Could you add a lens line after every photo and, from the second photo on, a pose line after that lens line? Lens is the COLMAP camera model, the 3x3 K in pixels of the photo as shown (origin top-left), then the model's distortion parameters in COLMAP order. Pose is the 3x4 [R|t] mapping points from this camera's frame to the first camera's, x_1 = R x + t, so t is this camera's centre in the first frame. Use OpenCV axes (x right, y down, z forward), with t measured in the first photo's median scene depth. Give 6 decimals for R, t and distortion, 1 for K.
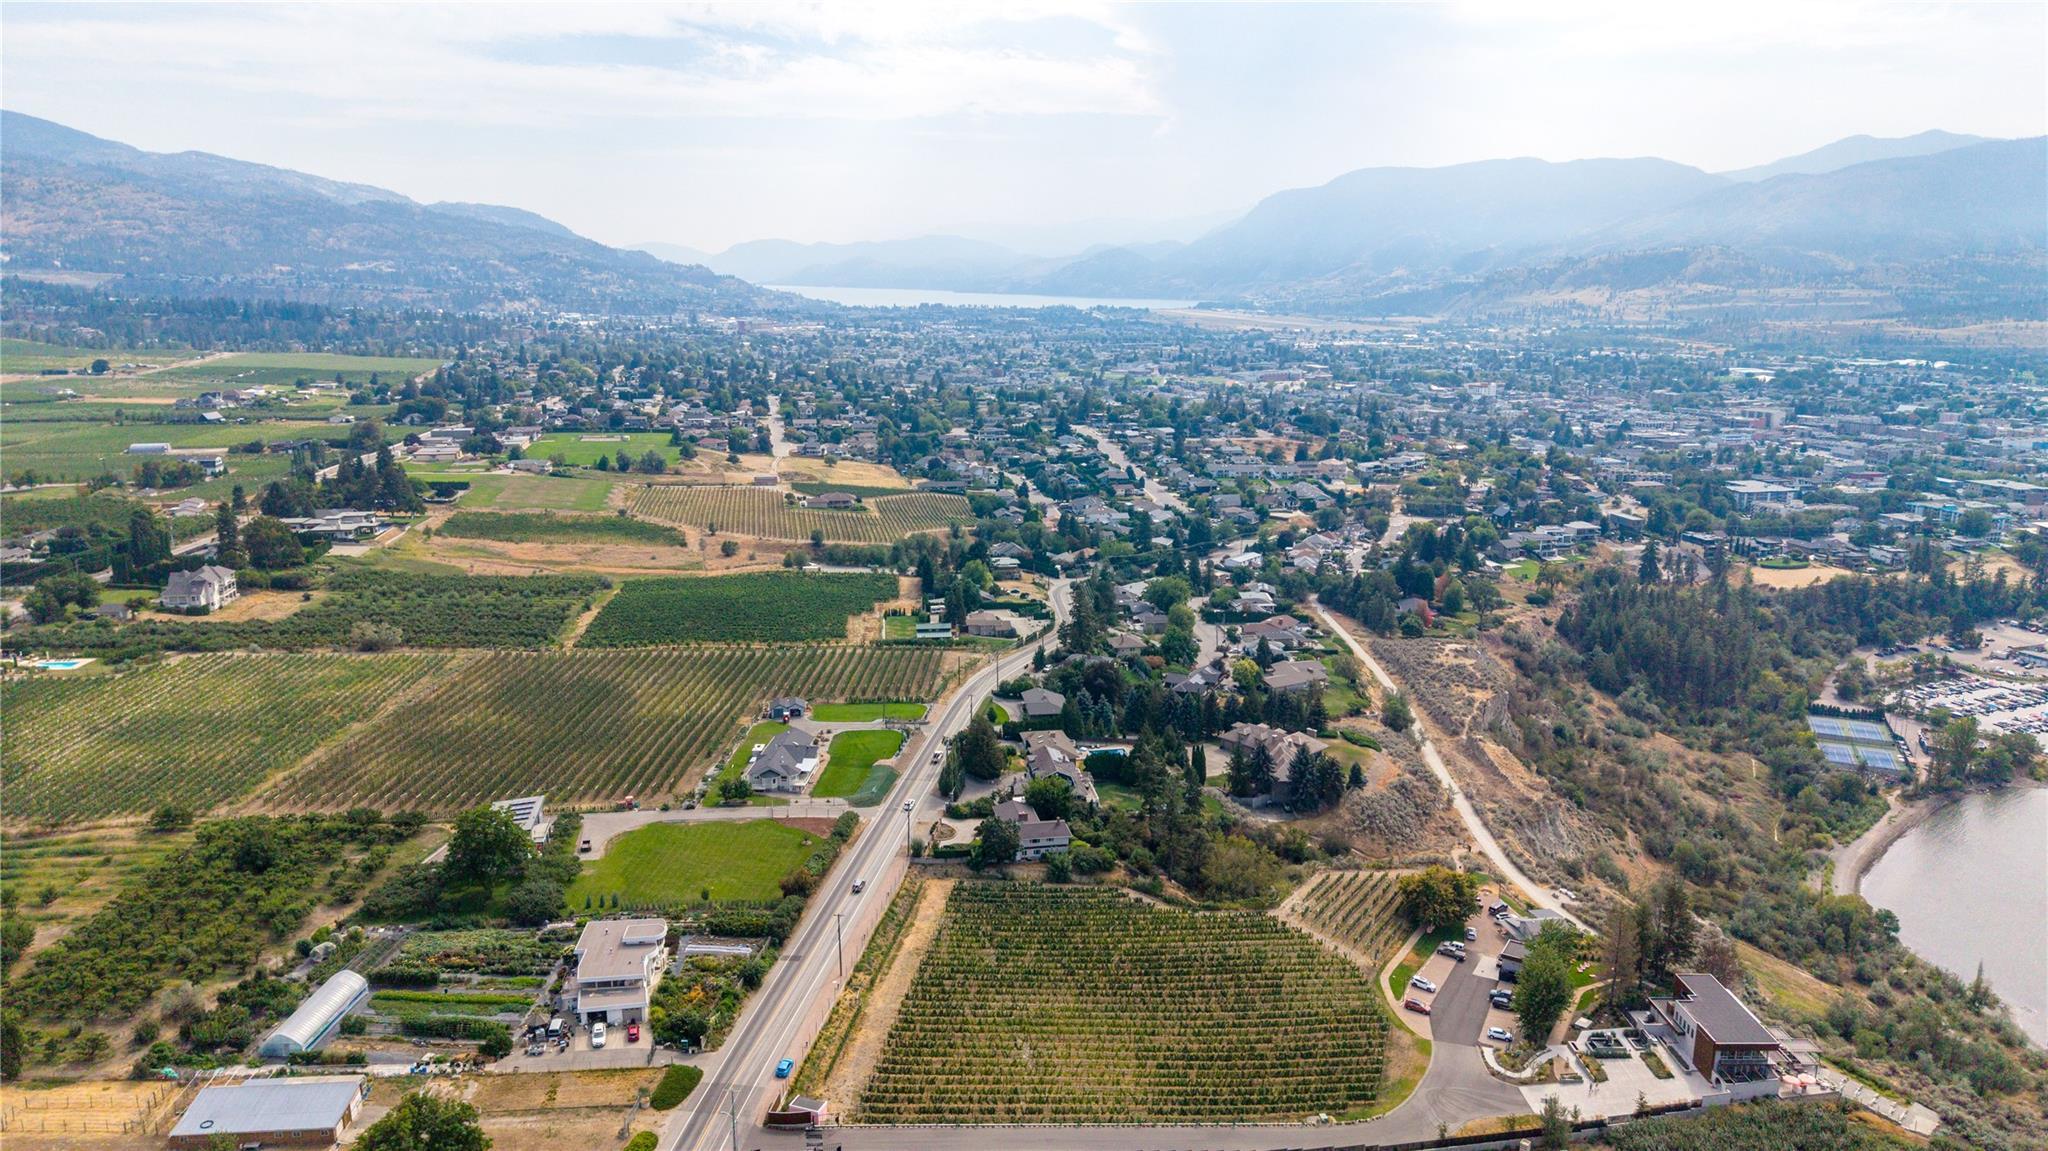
lens RADIAL K [[1363.9, 0, 1024.1], [0, 1363.9, 582.8], [0, 0, 1]] dist [0.038751, -0.044466]
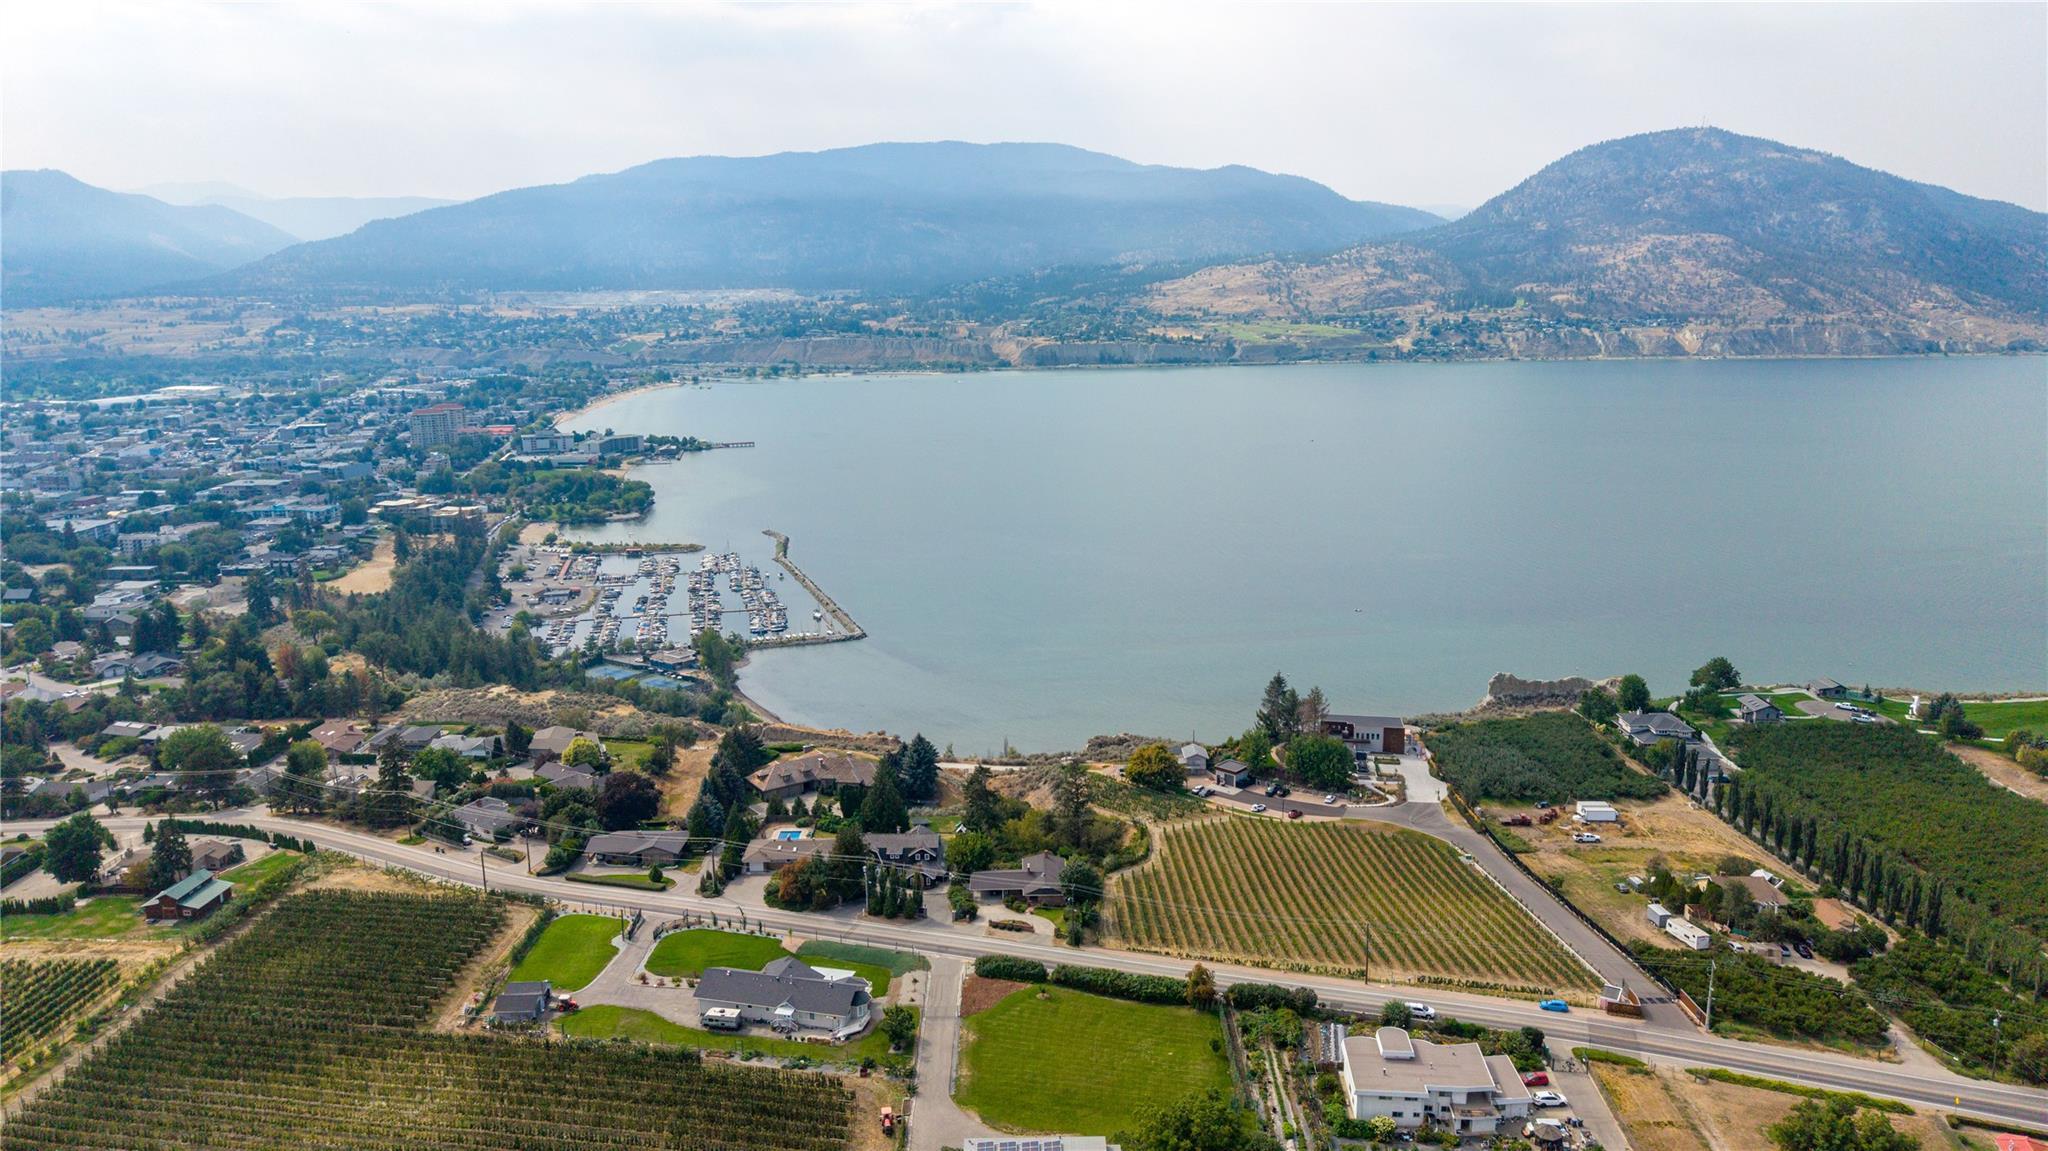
lens RADIAL K [[1363.9, 0, 1024.1], [0, 1363.9, 582.8], [0, 0, 1]] dist [0.038751, -0.044466]
pose [[0.177154, -0.219038, 0.959499, -0.416163], [0.229478, 0.957241, 0.176154, -0.087161], [-0.957056, 0.188978, 0.219843, 0.378038]]
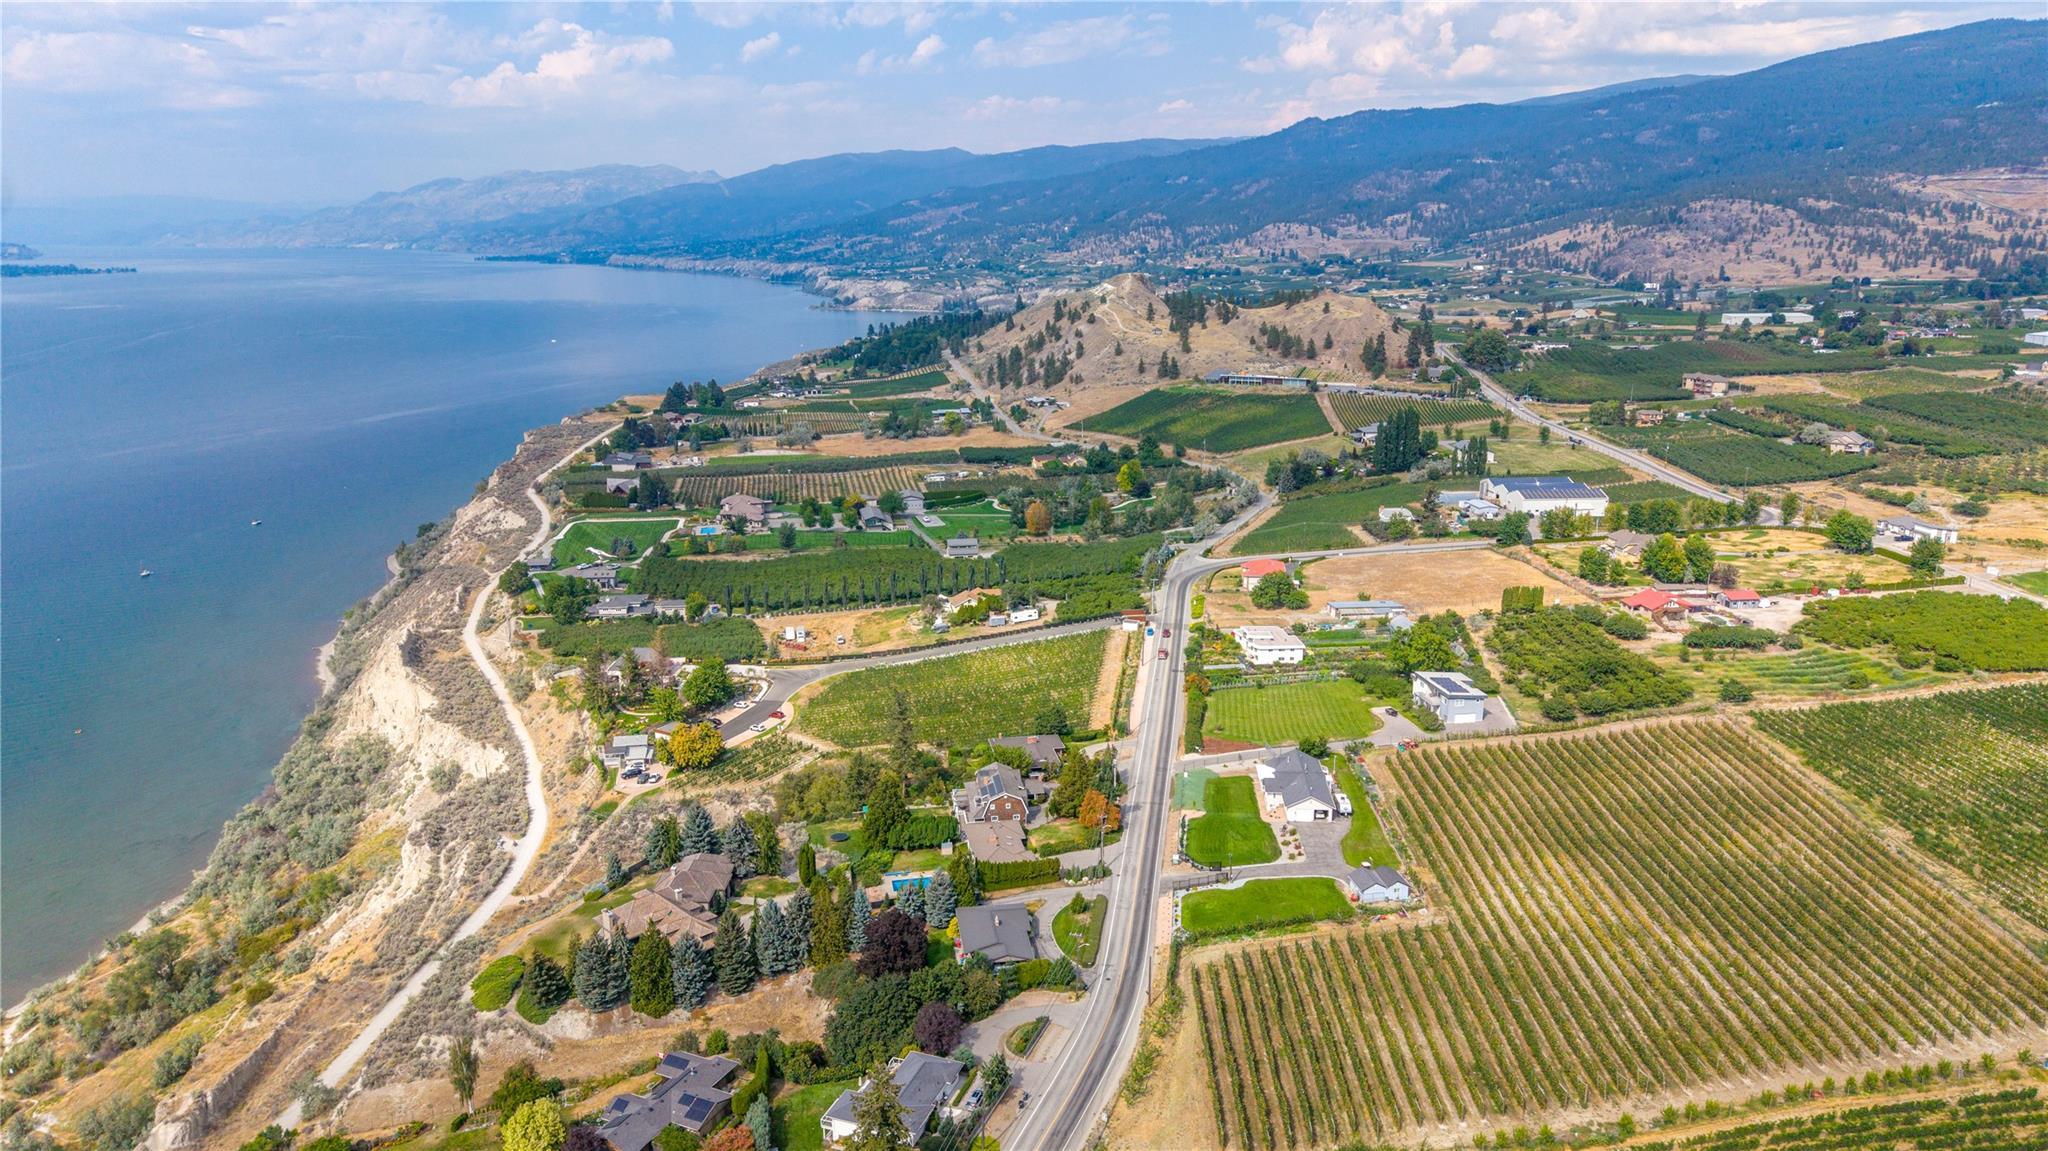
lens RADIAL K [[1363.9, 0, 1024.1], [0, 1363.9, 582.8], [0, 0, 1]] dist [0.038751, -0.044466]
pose [[-0.999950, -0.006686, 0.007451, -0.000441], [-0.002496, 0.887238, 0.461306, -0.217649], [-0.009695, 0.461264, -0.887210, 0.942168]]
